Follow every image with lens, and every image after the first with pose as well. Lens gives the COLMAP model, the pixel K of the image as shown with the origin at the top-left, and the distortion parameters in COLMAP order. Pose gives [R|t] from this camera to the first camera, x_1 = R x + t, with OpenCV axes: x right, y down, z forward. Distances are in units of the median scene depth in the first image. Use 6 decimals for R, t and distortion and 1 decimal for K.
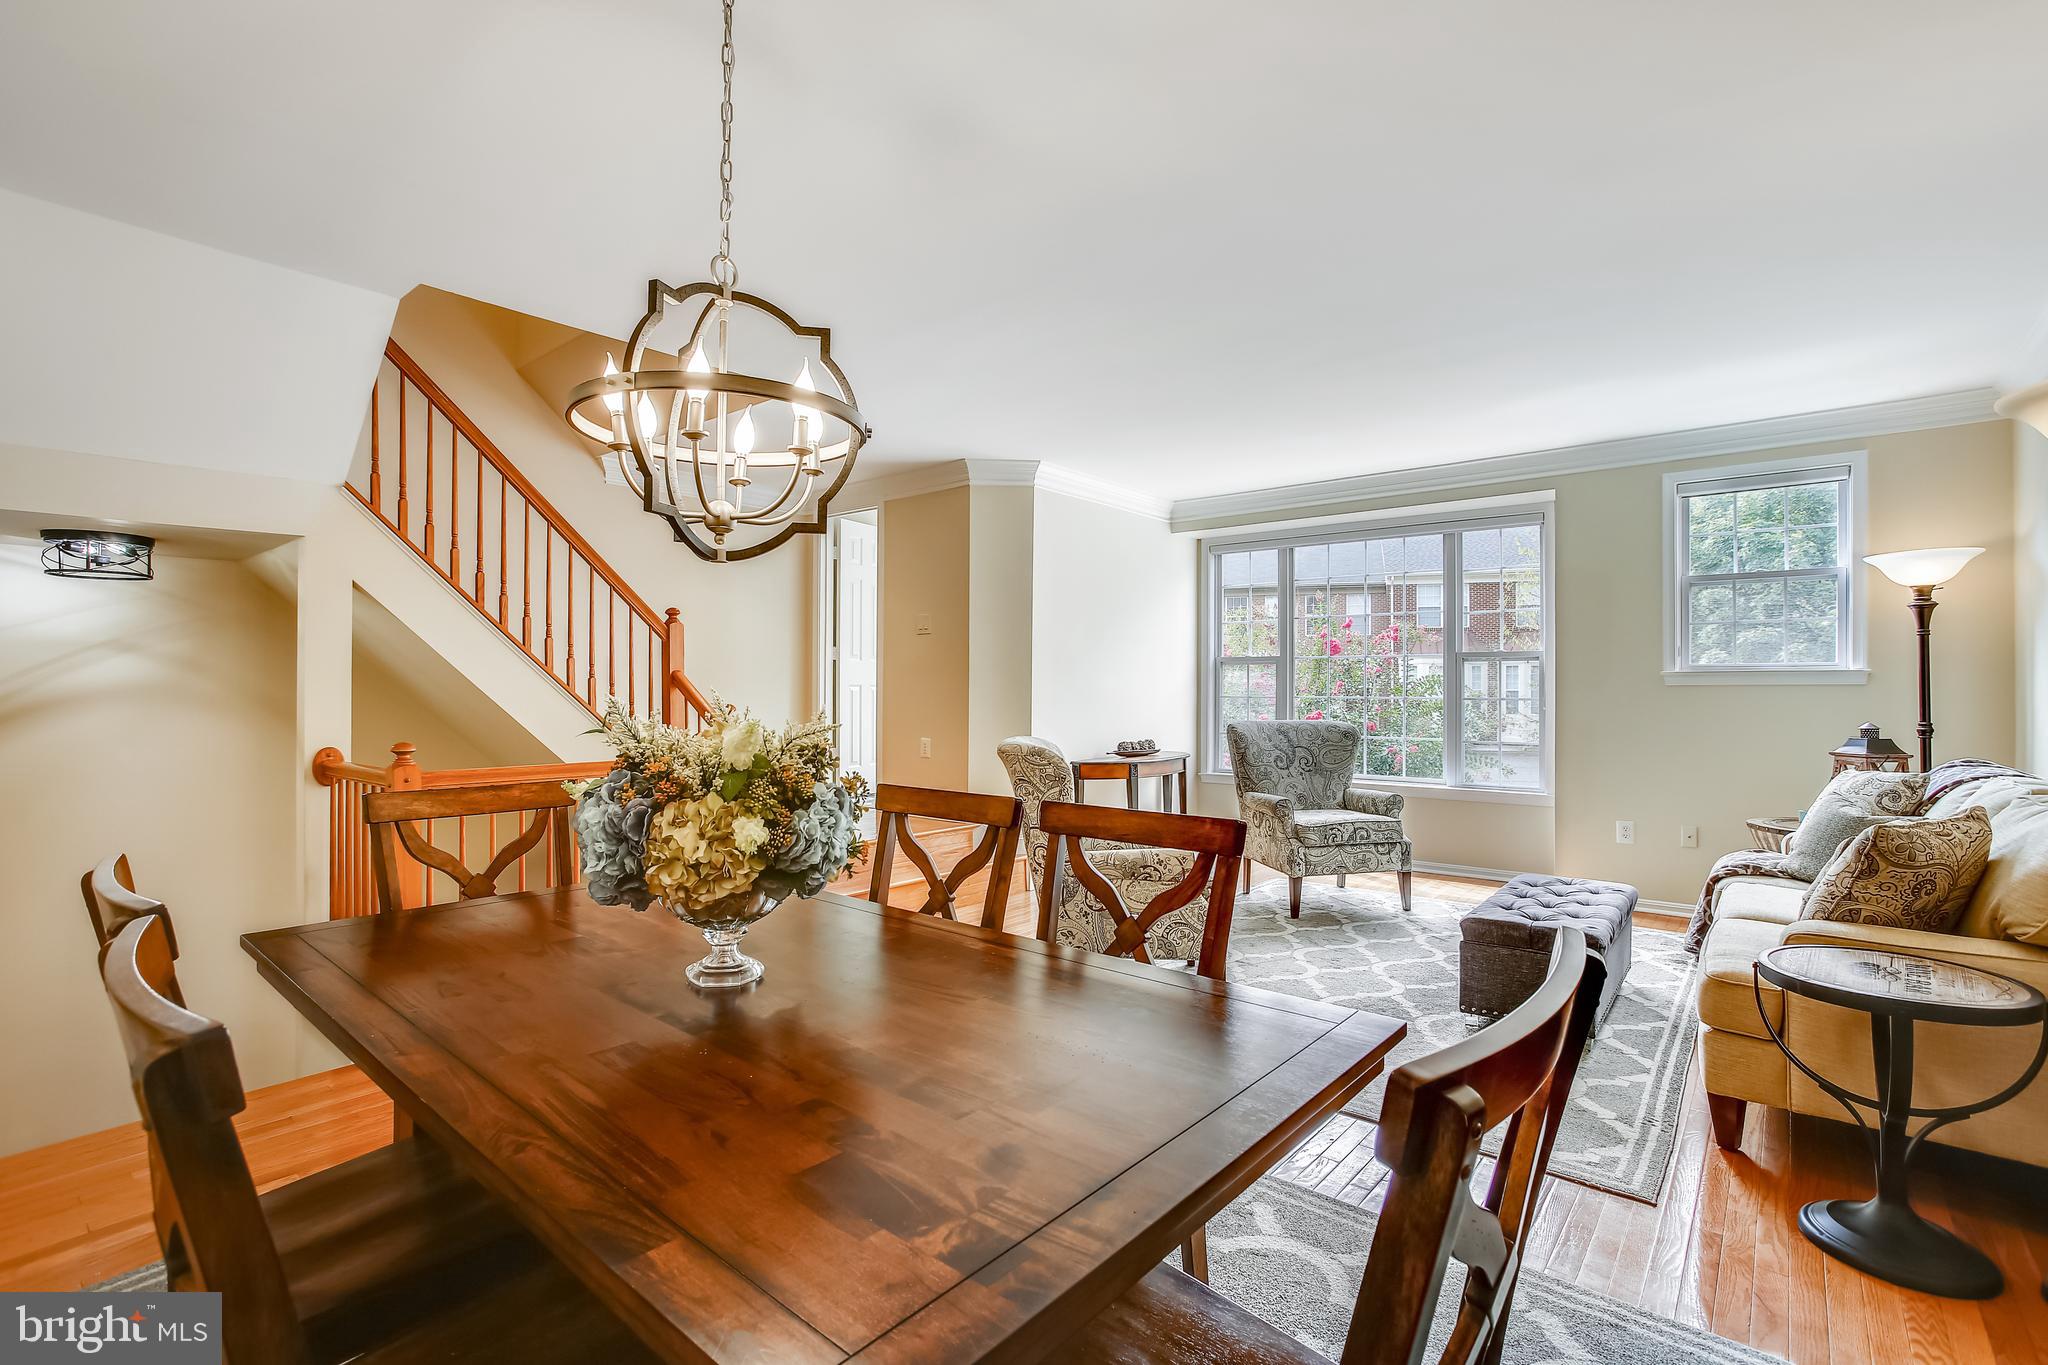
lens RADIAL K [[932.9, 0, 1024.0], [0, 932.9, 682.5], [0, 0, 1]] dist [-0.065636, 0.036758]
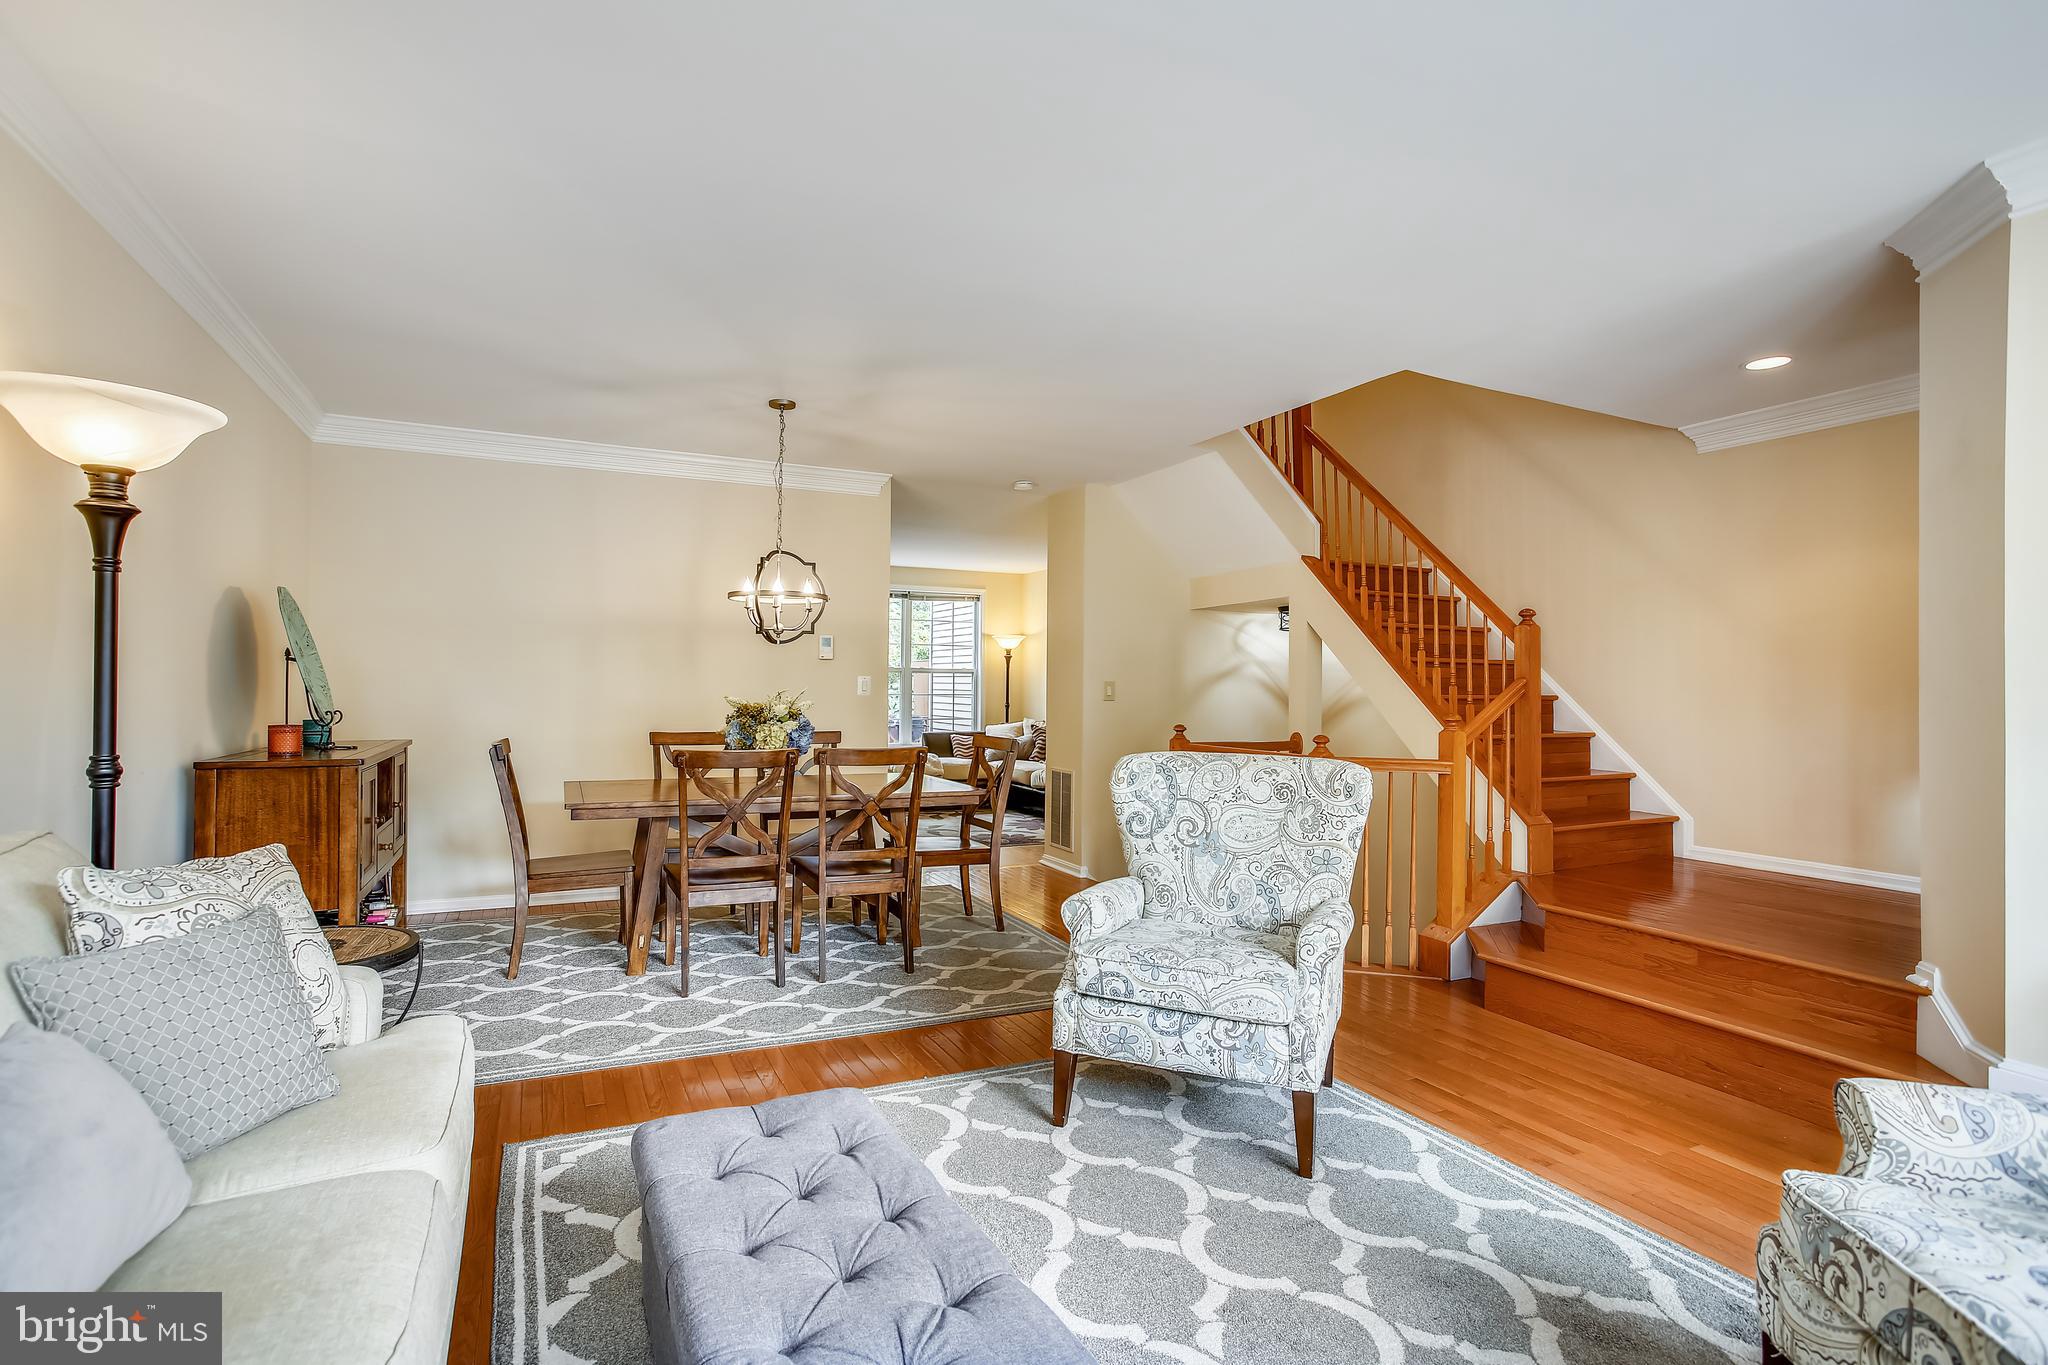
lens RADIAL K [[985.6, 0, 1021.8], [0, 985.6, 685.1], [0, 0, 1]] dist [-0.051759, 0.035810]
pose [[-0.398480, -0.008939, -0.917133, 0.722073], [-0.005256, 0.999958, -0.007463, 0.005331], [0.917162, 0.001847, -0.398510, 0.964385]]
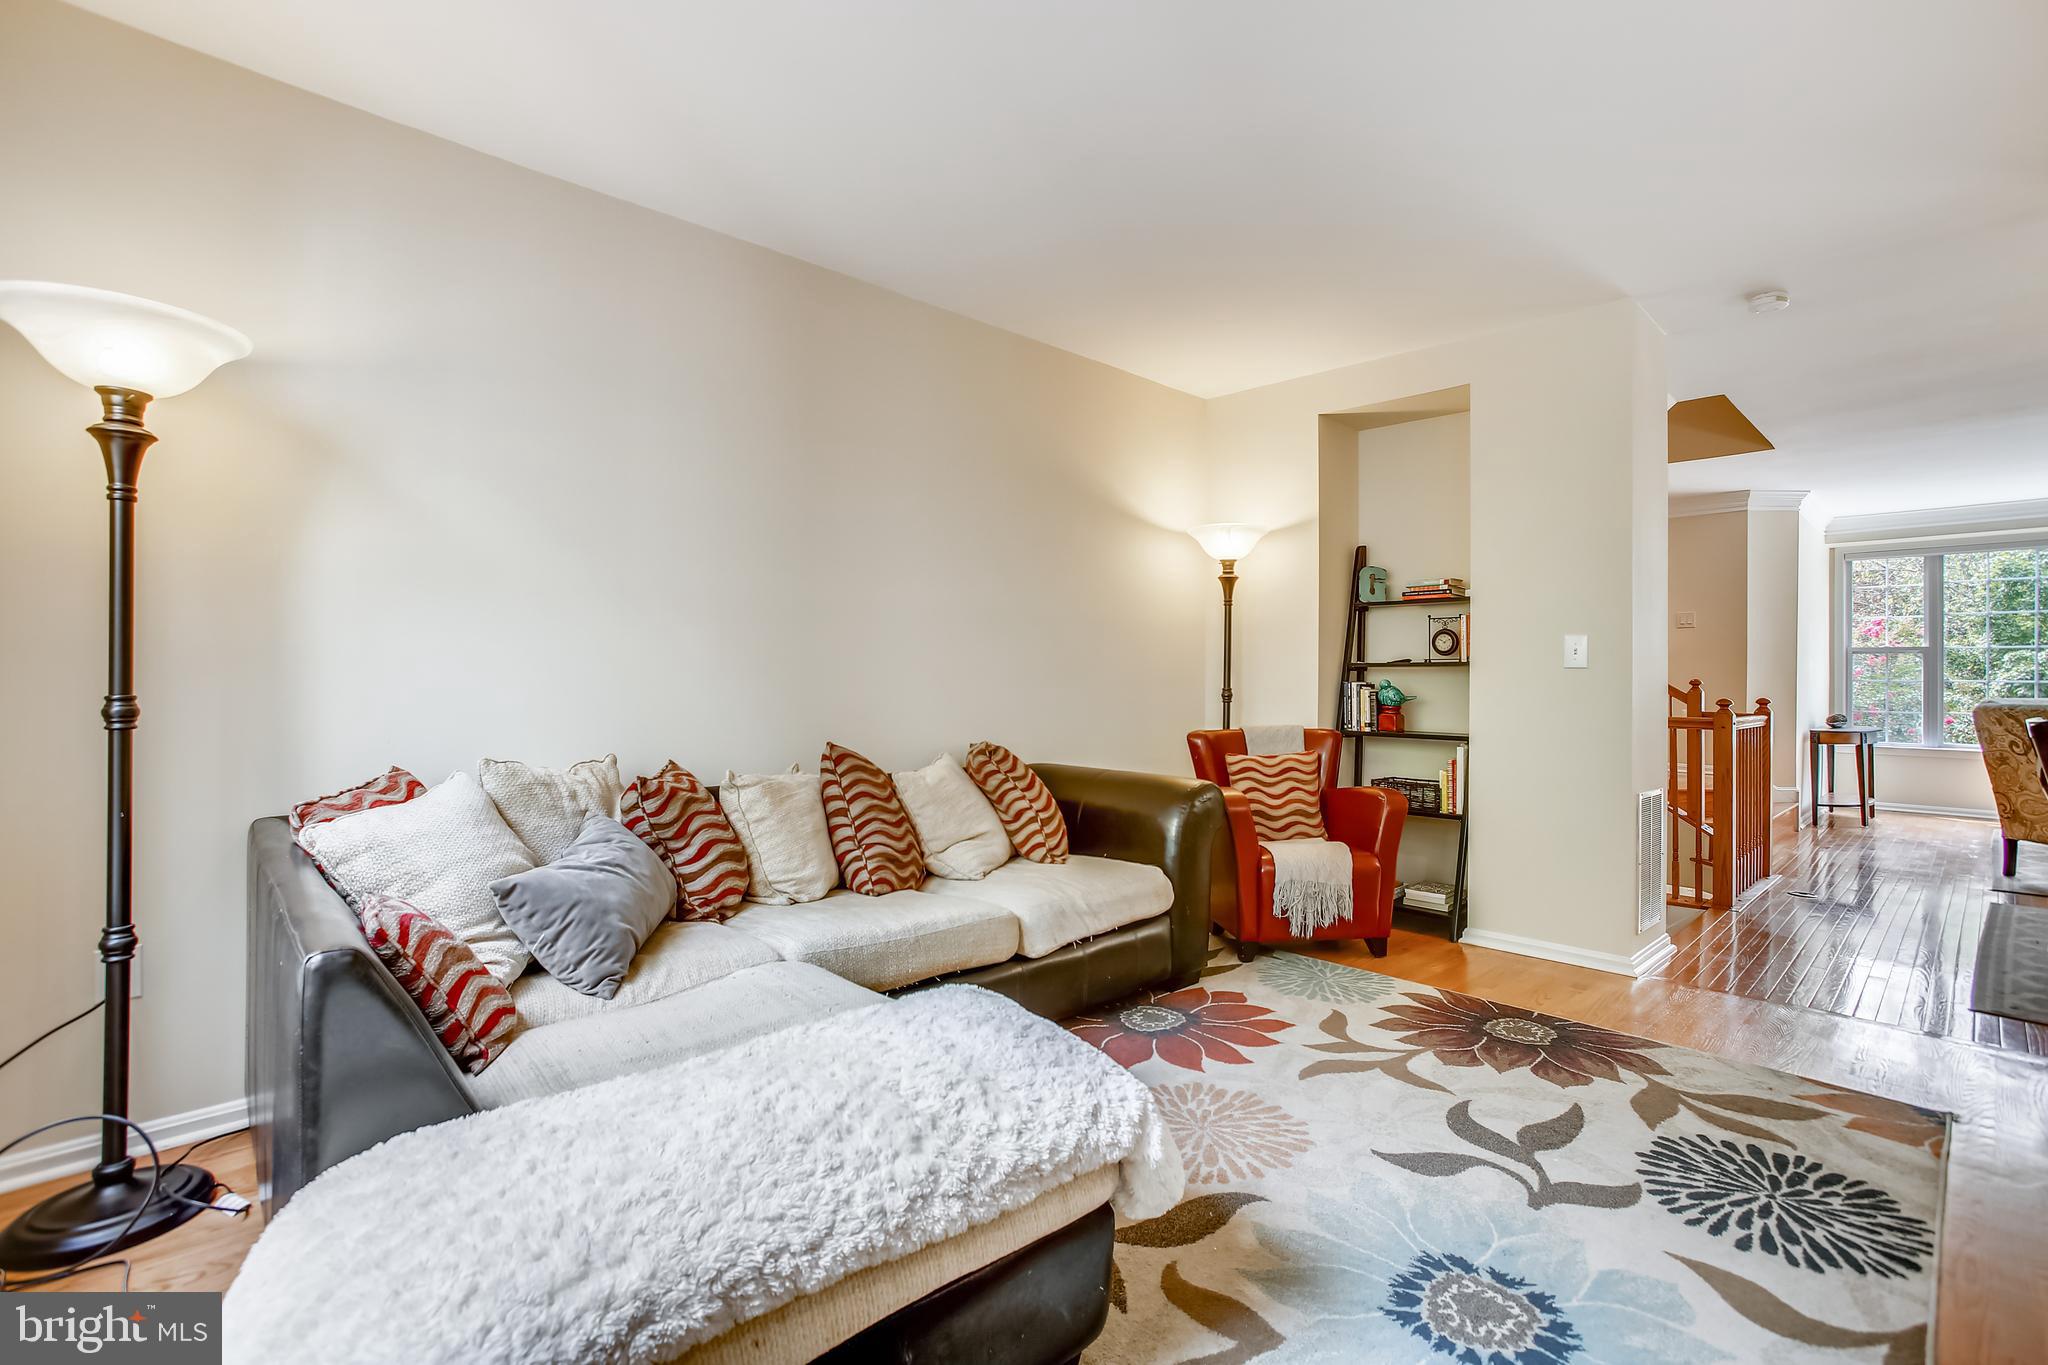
lens RADIAL K [[936.4, 0, 1034.1], [0, 936.4, 679.5], [0, 0, 1]] dist [-0.068698, 0.036442]
pose [[0.993931, 0.006137, -0.109838, -1.105411], [-0.004913, 0.999923, 0.011405, 0.018744], [0.109899, -0.010796, 0.993884, -0.427963]]
